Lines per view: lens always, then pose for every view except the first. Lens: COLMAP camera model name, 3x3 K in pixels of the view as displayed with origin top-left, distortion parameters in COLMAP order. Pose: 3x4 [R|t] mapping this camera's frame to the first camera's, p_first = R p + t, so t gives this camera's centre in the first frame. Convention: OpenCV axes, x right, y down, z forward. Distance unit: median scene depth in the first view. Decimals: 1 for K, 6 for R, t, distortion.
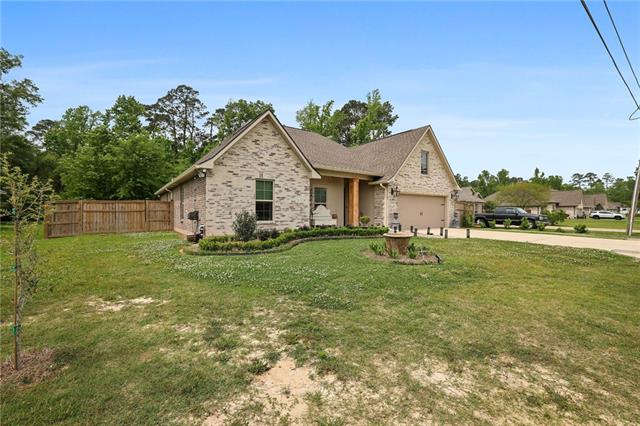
lens RADIAL K [[269.7, 0, 320.0], [0, 269.7, 213.0], [0, 0, 1]] dist [-0.020743, 0.000287]
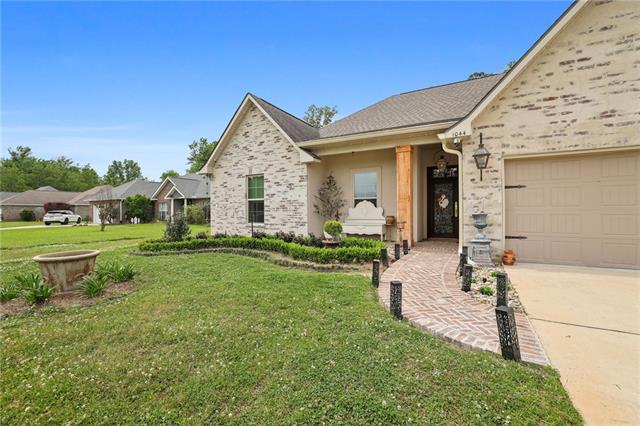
lens RADIAL K [[269.7, 0, 320.0], [0, 269.7, 213.0], [0, 0, 1]] dist [-0.020743, 0.000287]
pose [[0.432134, -0.002515, -0.901806, 0.643471], [0.001723, 0.999997, -0.001963, -0.000967], [0.901808, -0.000705, 0.432137, 0.795298]]
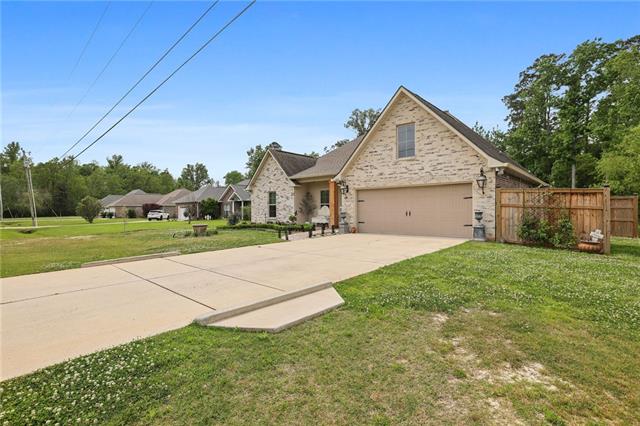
lens RADIAL K [[306.0, 0, 320.0], [0, 306.0, 213.0], [0, 0, 1]] dist [-0.002411, -0.000179]
pose [[0.211877, 0.000291, -0.977296, 1.592672], [-0.001742, 0.999998, -0.000079, 0.002677], [0.977295, 0.001719, 0.211877, 0.871040]]
